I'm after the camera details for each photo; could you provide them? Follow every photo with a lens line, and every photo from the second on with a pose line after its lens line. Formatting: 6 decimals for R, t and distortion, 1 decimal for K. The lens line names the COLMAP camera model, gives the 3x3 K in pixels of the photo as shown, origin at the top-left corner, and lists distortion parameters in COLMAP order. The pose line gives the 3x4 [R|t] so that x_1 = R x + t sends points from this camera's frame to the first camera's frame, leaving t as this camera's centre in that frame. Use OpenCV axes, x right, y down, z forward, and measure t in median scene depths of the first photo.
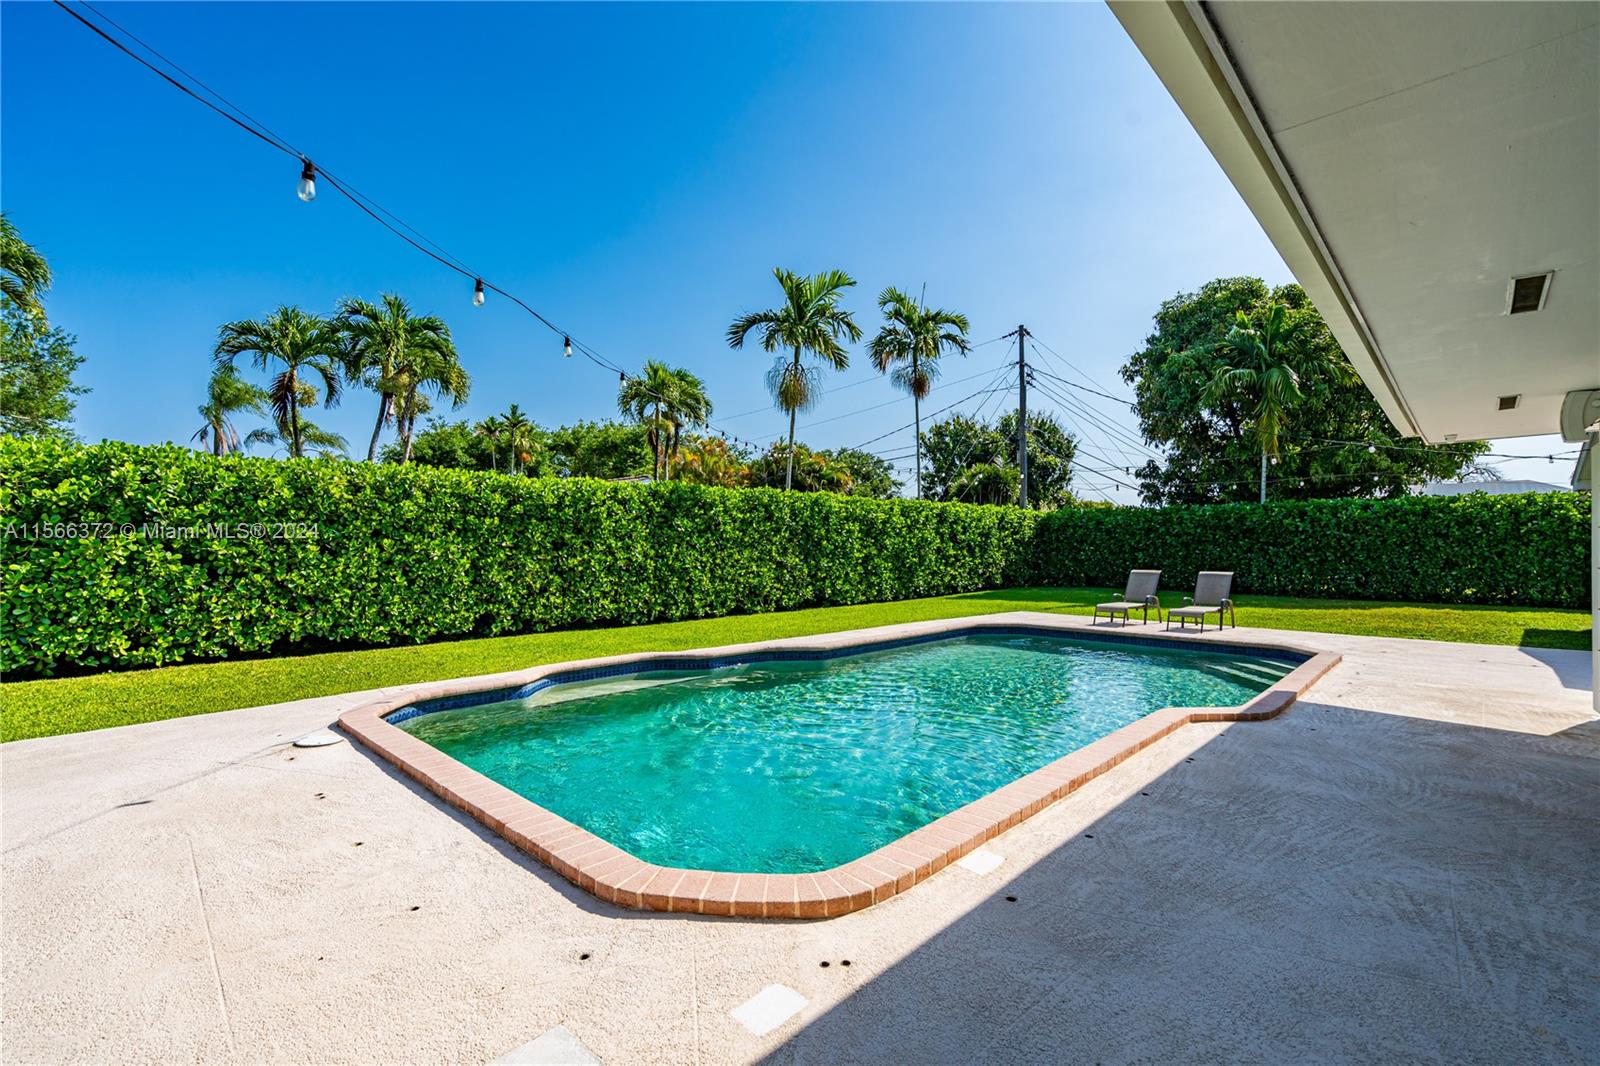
lens RADIAL K [[710.7, 0, 797.8], [0, 710.7, 533.2], [0, 0, 1]] dist [-0.000240, -0.000039]
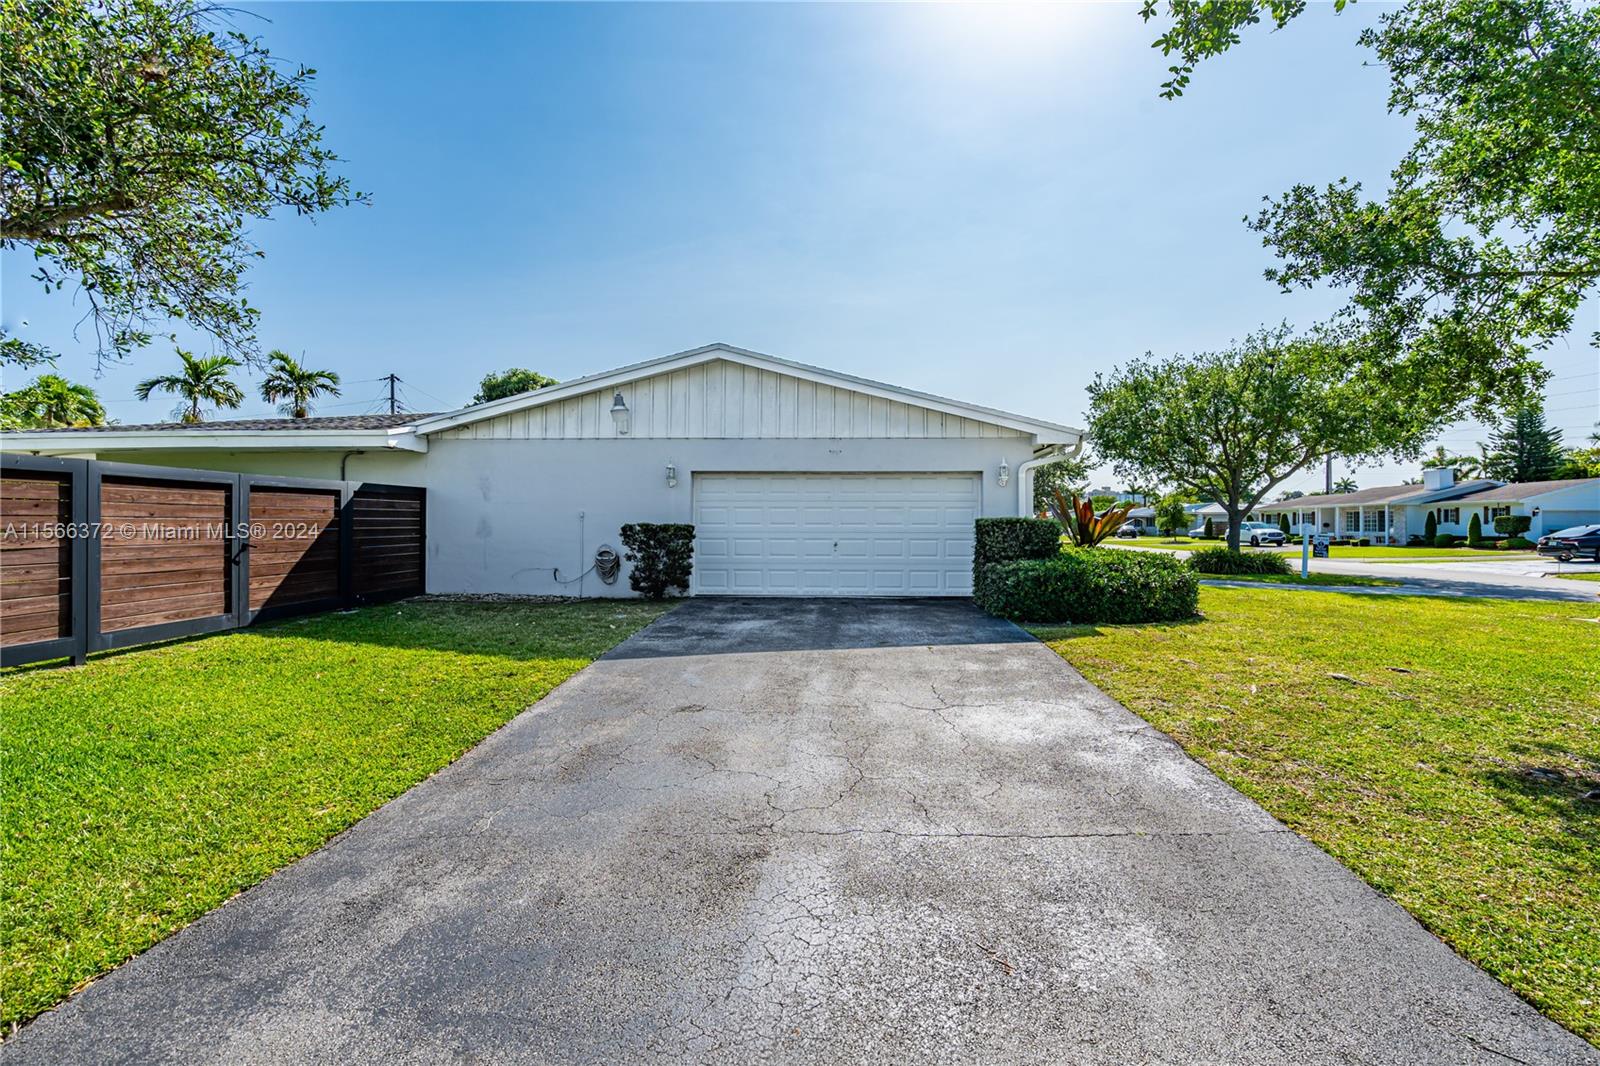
lens RADIAL K [[710.7, 0, 798.2], [0, 710.7, 526.7], [0, 0, 1]] dist [-0.000240, -0.000039]
pose [[0.763297, -0.000991, 0.646047, 0.001355], [-0.016156, 0.999657, 0.020622, -0.019699], [-0.645846, -0.026178, 0.763019, -0.864003]]
